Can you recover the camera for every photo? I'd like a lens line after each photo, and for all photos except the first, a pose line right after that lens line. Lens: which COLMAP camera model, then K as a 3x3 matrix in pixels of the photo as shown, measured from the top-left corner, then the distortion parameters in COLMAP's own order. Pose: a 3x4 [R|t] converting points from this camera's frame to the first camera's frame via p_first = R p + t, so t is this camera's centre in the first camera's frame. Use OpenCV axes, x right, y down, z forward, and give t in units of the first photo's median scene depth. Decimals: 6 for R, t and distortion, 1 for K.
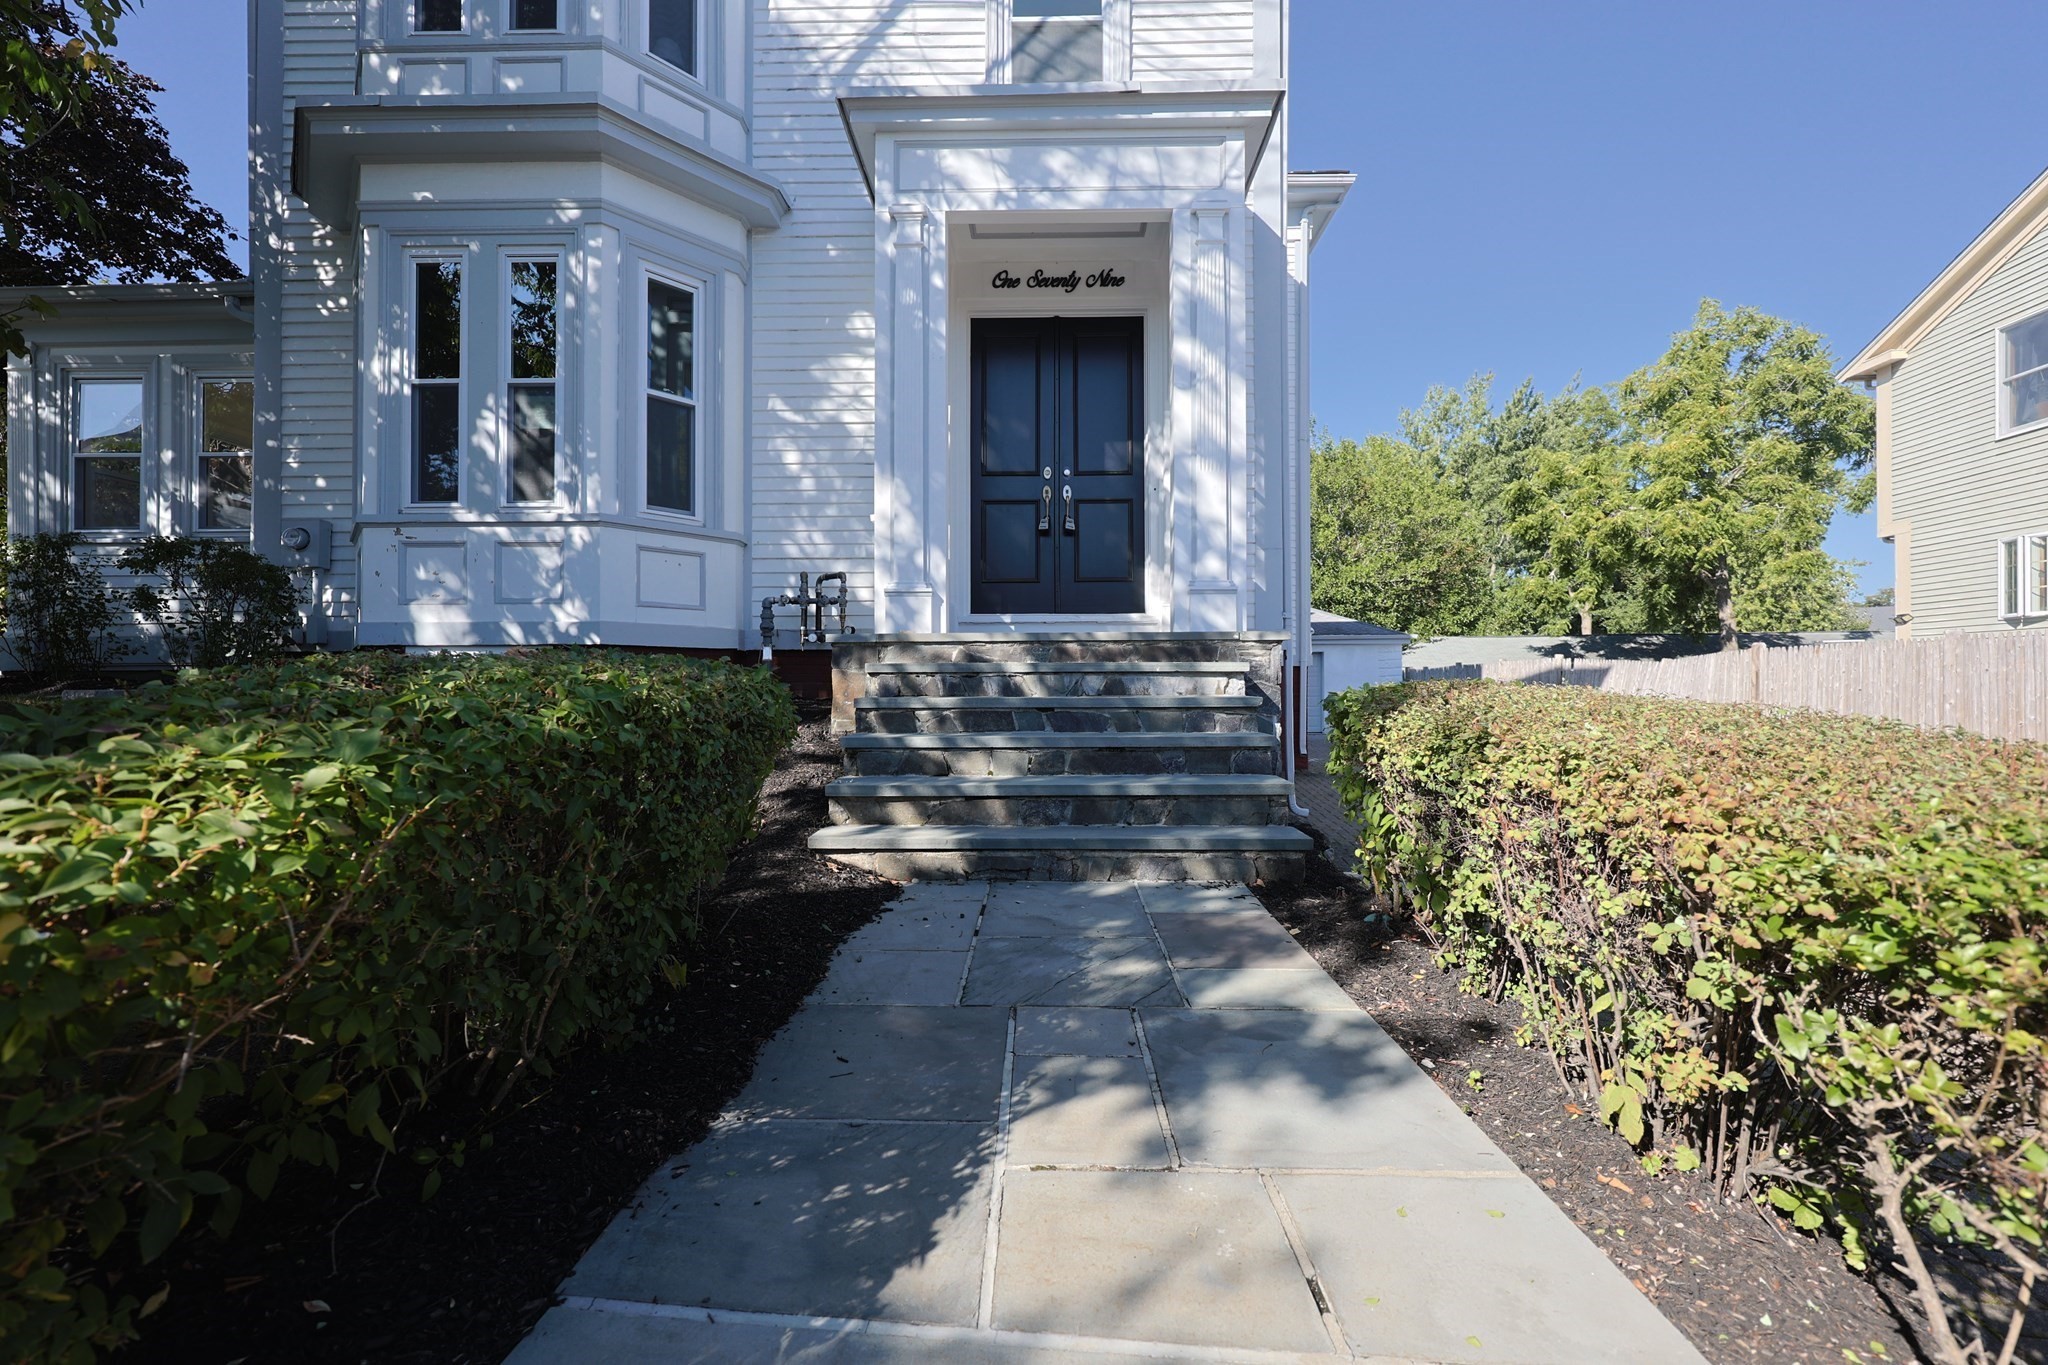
lens RADIAL K [[1058.0, 0, 1024.0], [0, 1058.0, 682.5], [0, 0, 1]] dist [-0.003592, -0.000705]
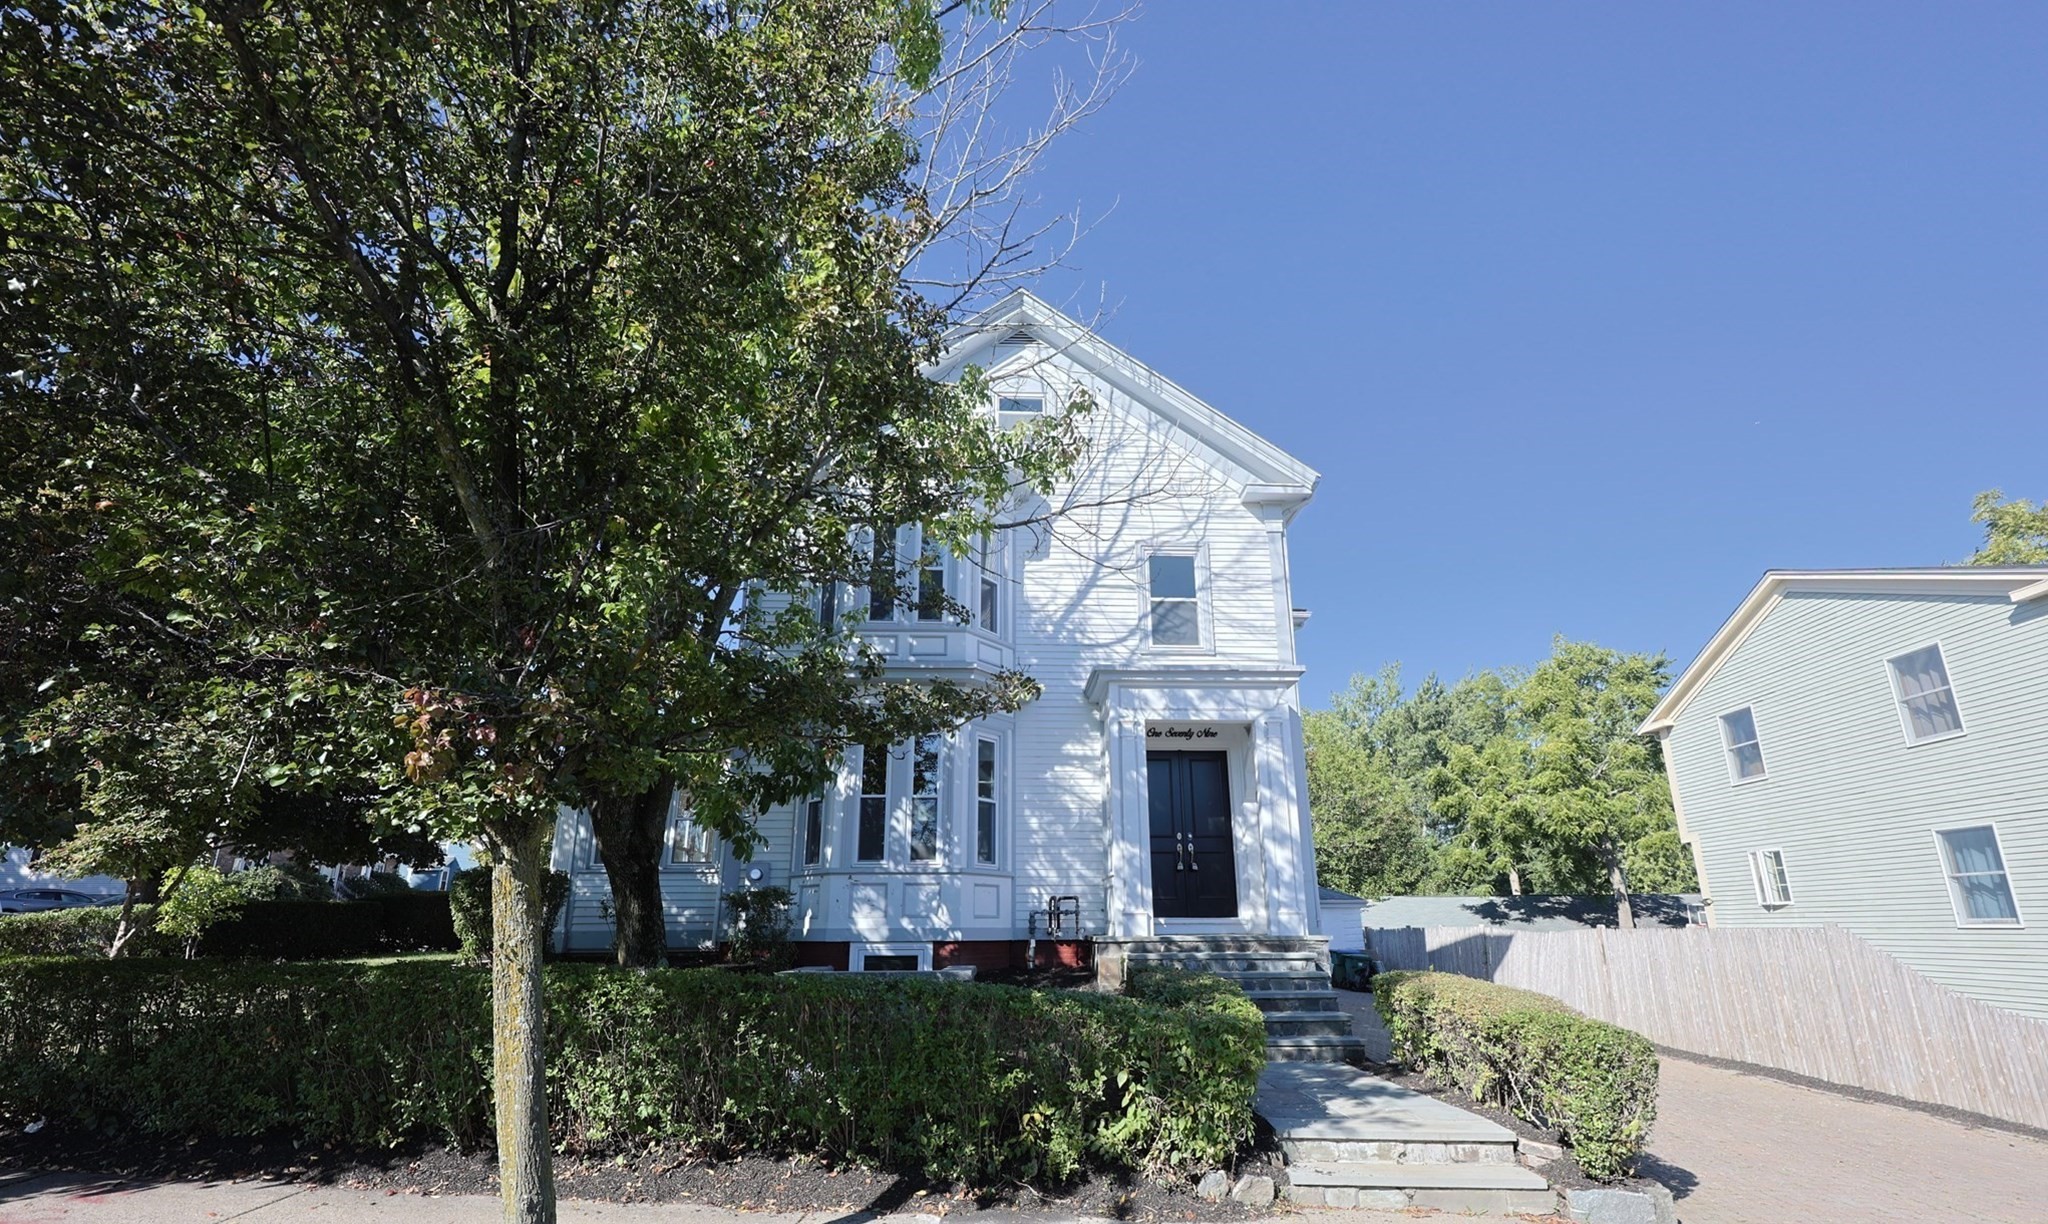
lens RADIAL K [[1015.3, 0, 1024.0], [0, 1015.3, 612.0], [0, 0, 1]] dist [0.010266, 0.000329]
pose [[0.998850, 0.009838, 0.046916, -0.093176], [0.004559, 0.954781, -0.297277, -0.013726], [-0.047719, 0.297149, 0.953638, -0.216073]]
